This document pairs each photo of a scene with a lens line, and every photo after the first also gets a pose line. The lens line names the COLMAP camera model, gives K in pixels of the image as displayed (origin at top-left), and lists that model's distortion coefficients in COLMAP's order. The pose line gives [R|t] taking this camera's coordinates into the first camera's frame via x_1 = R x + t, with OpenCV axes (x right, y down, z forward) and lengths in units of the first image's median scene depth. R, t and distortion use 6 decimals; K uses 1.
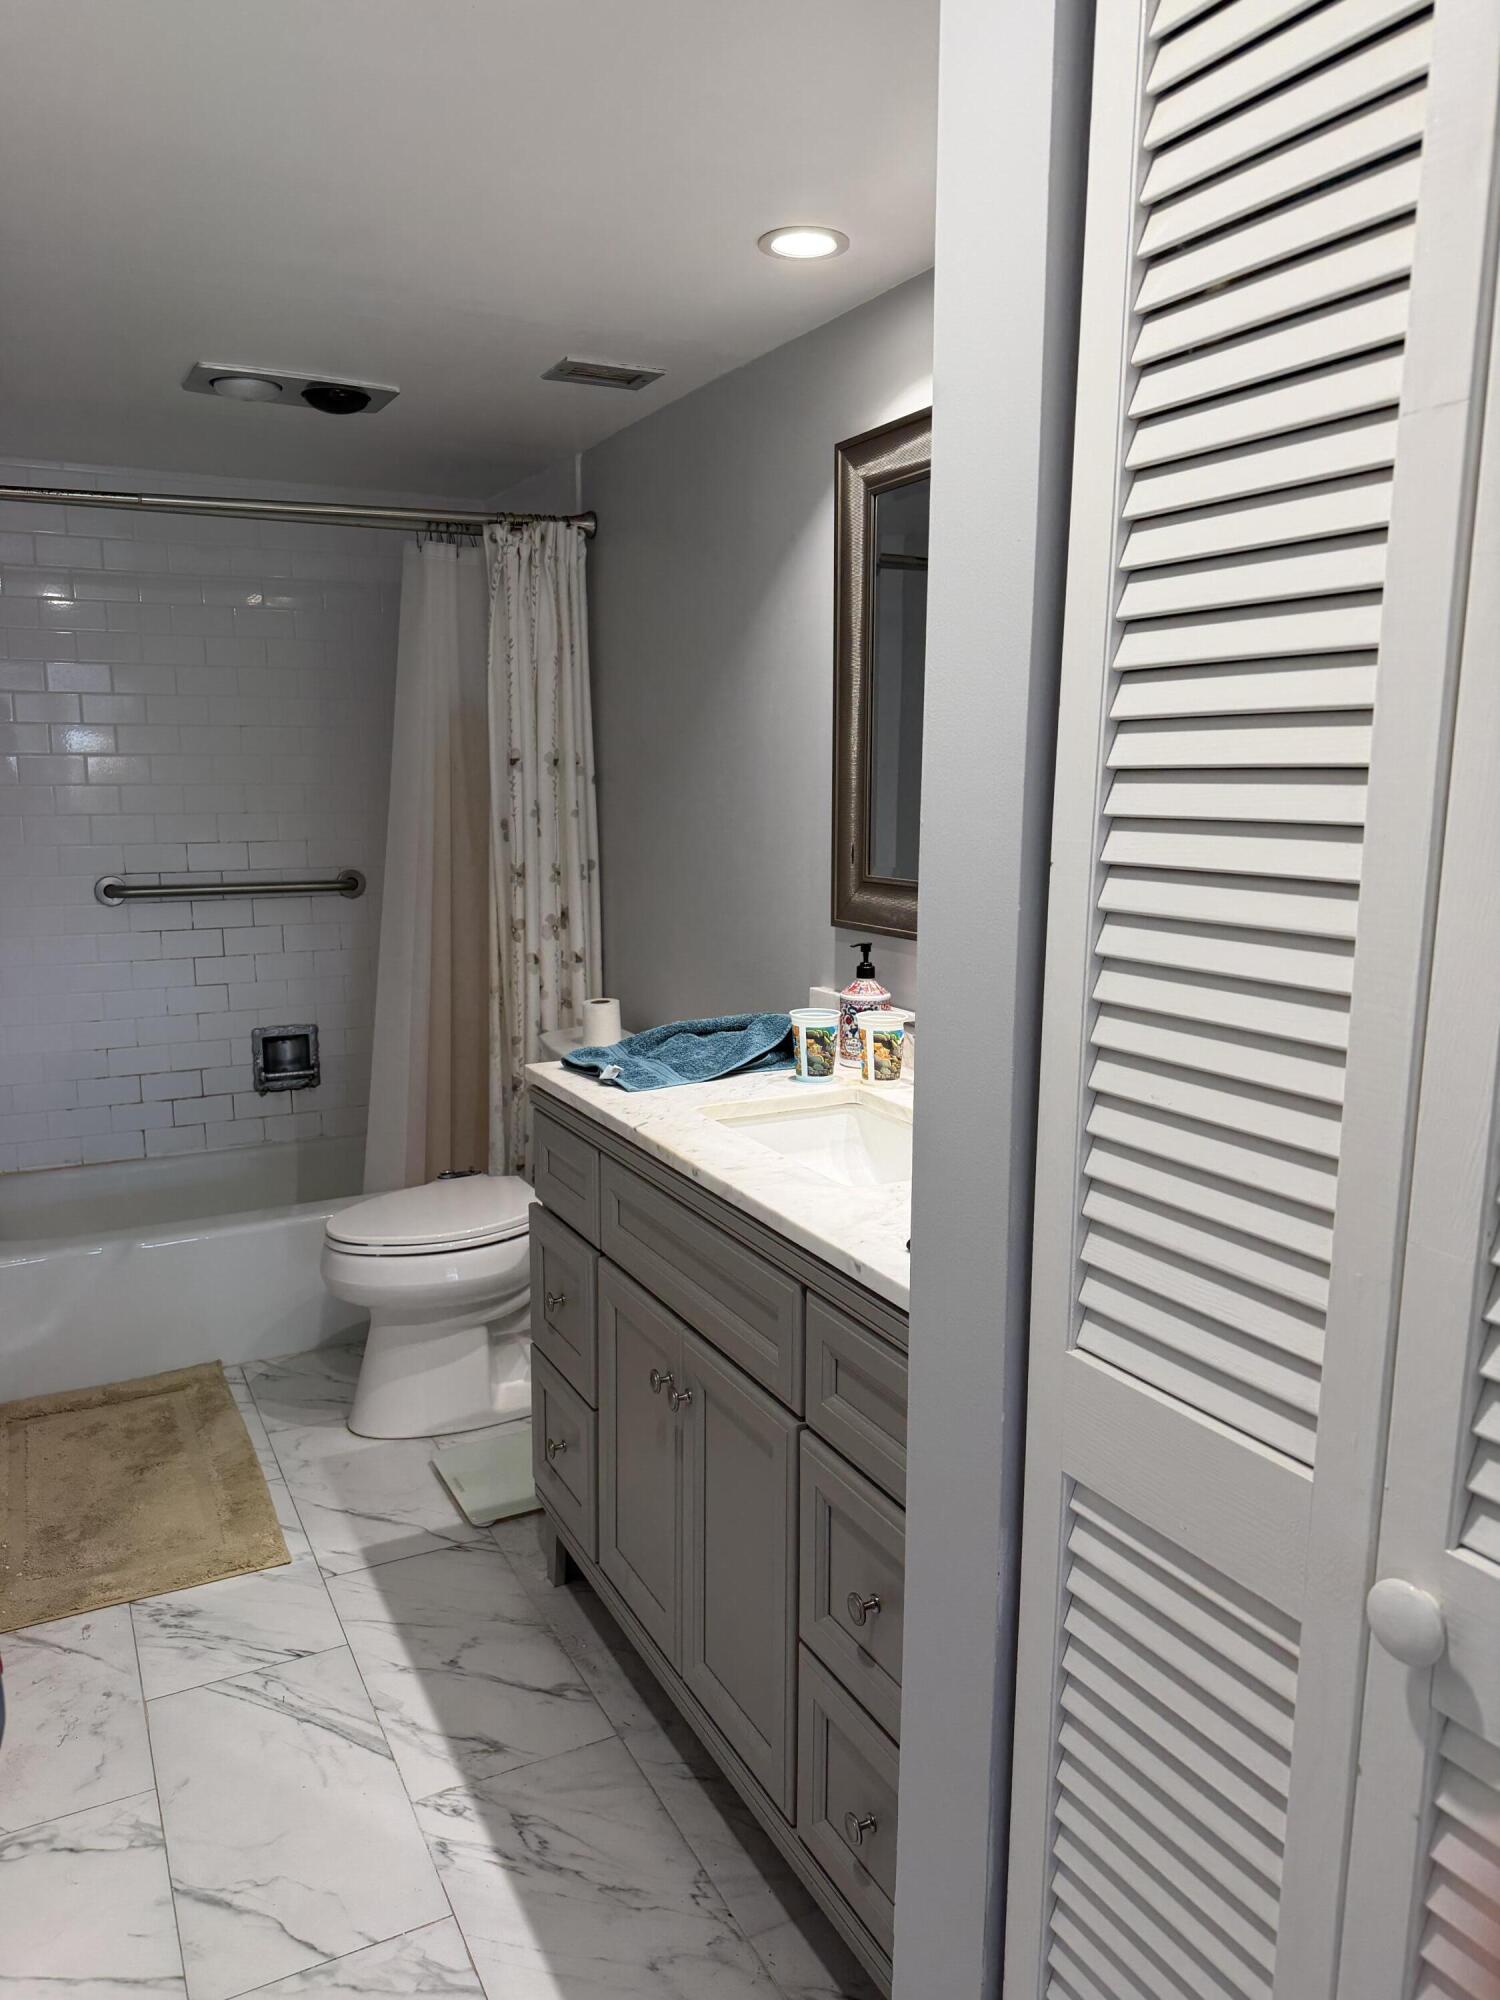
lens RADIAL K [[1418.0, 0, 771.8], [0, 1418.0, 1003.9], [0, 0, 1]] dist [0.031966, -0.009132]
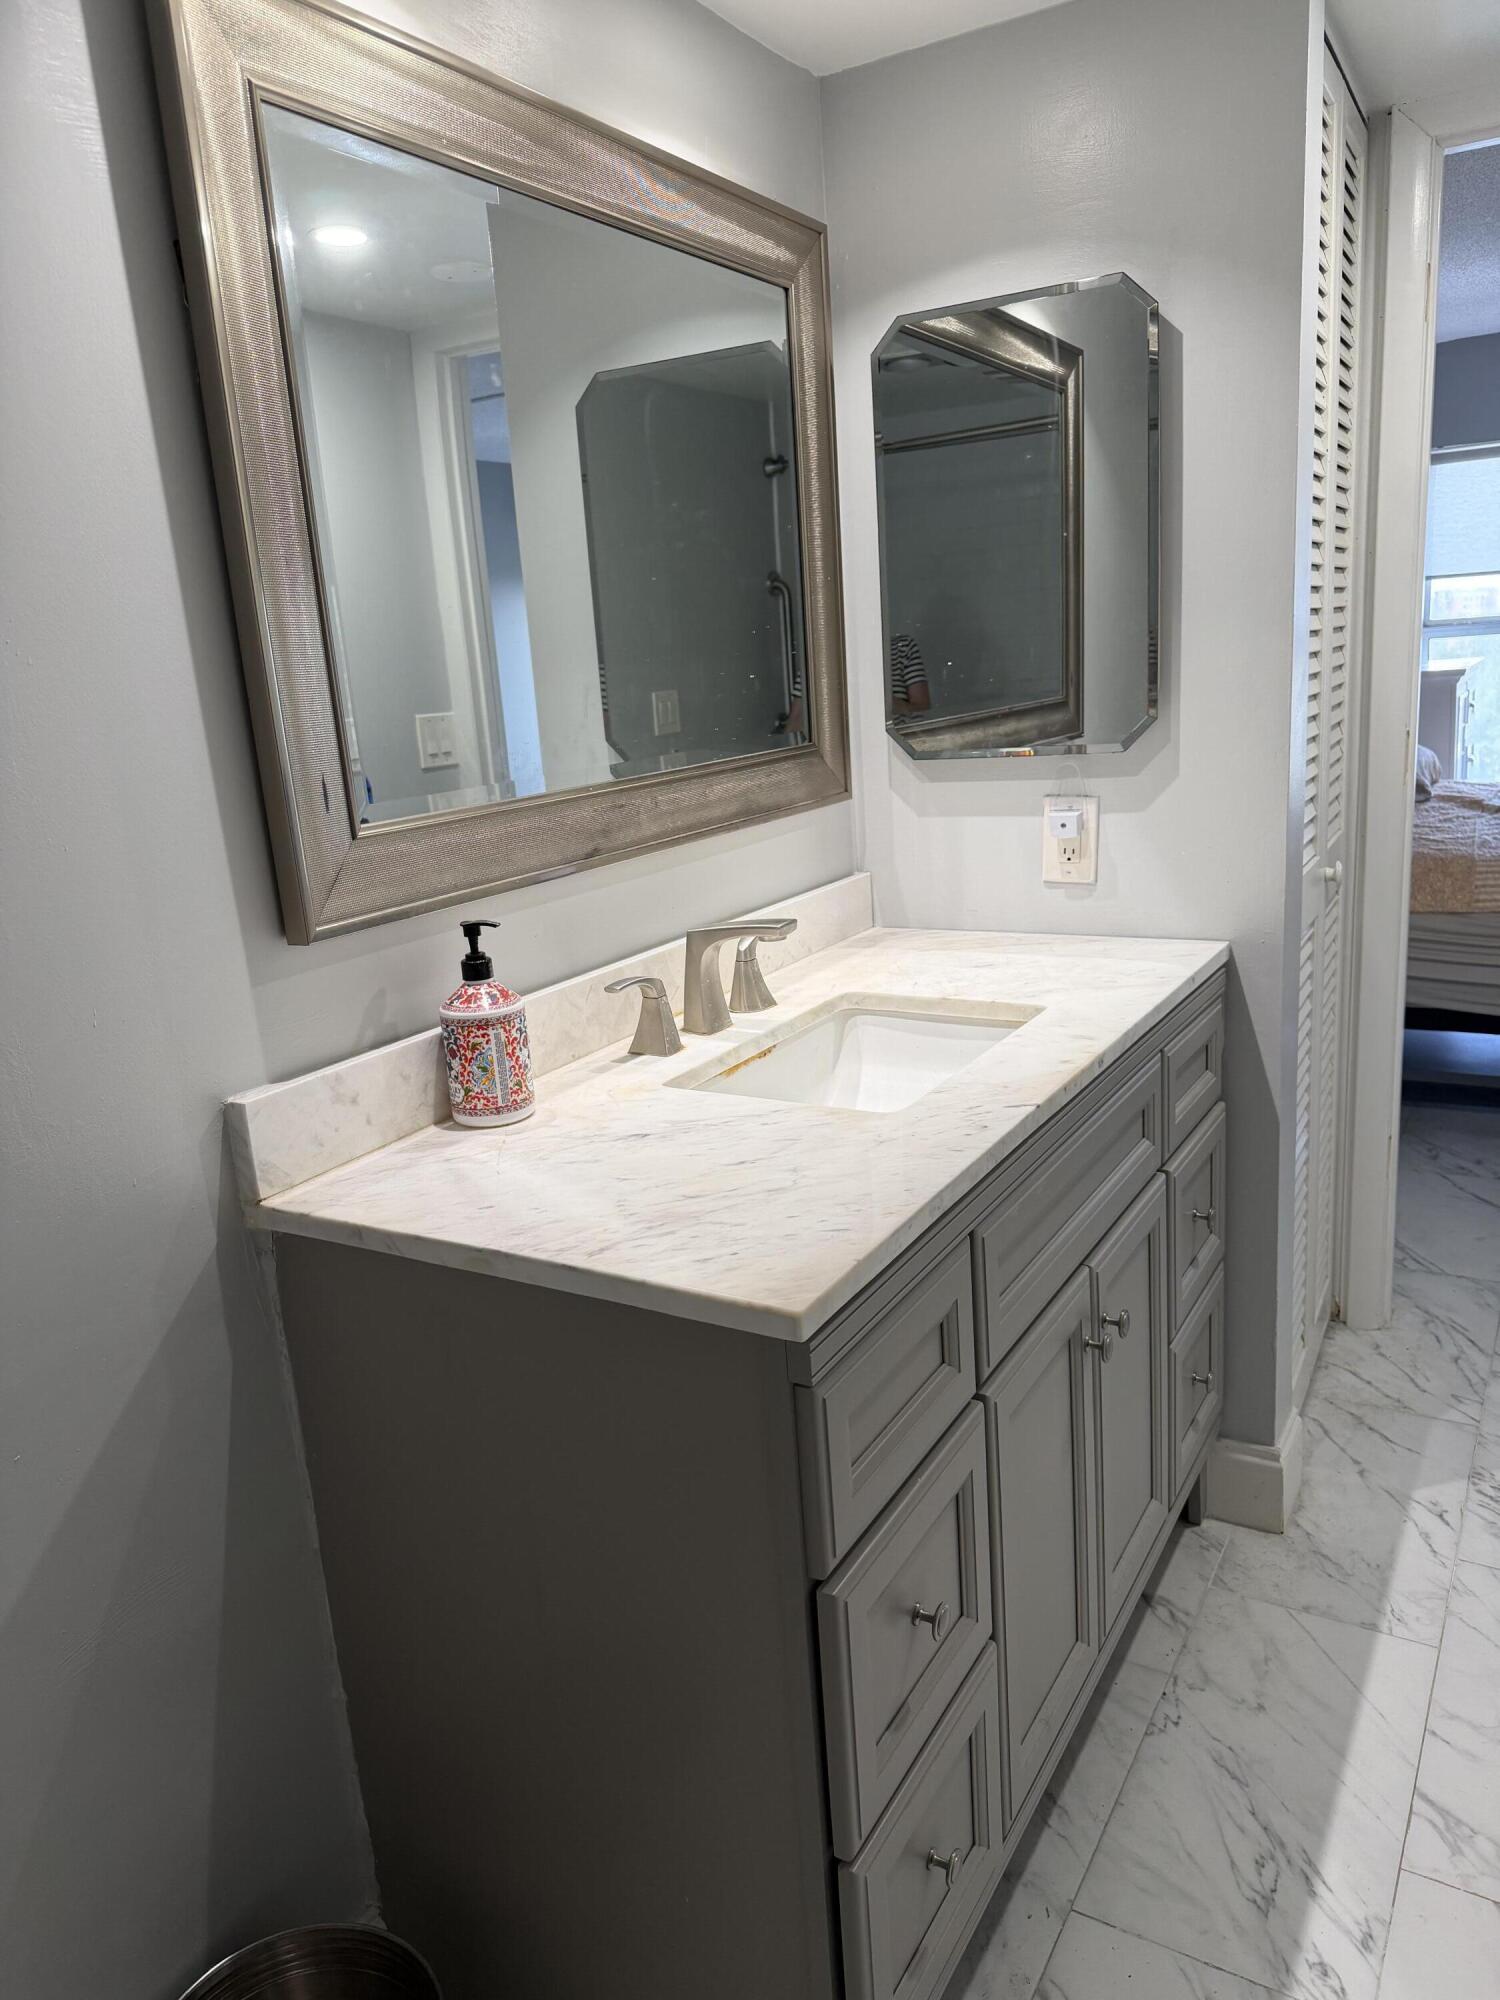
lens RADIAL K [[1418.0, 0, 771.8], [0, 1418.0, 1003.9], [0, 0, 1]] dist [0.031966, -0.009132]
pose [[-0.518419, -0.177854, 0.836427, -0.642515], [0.201101, 0.925342, 0.321404, -0.224736], [-0.831144, 0.334828, -0.443948, 1.470557]]
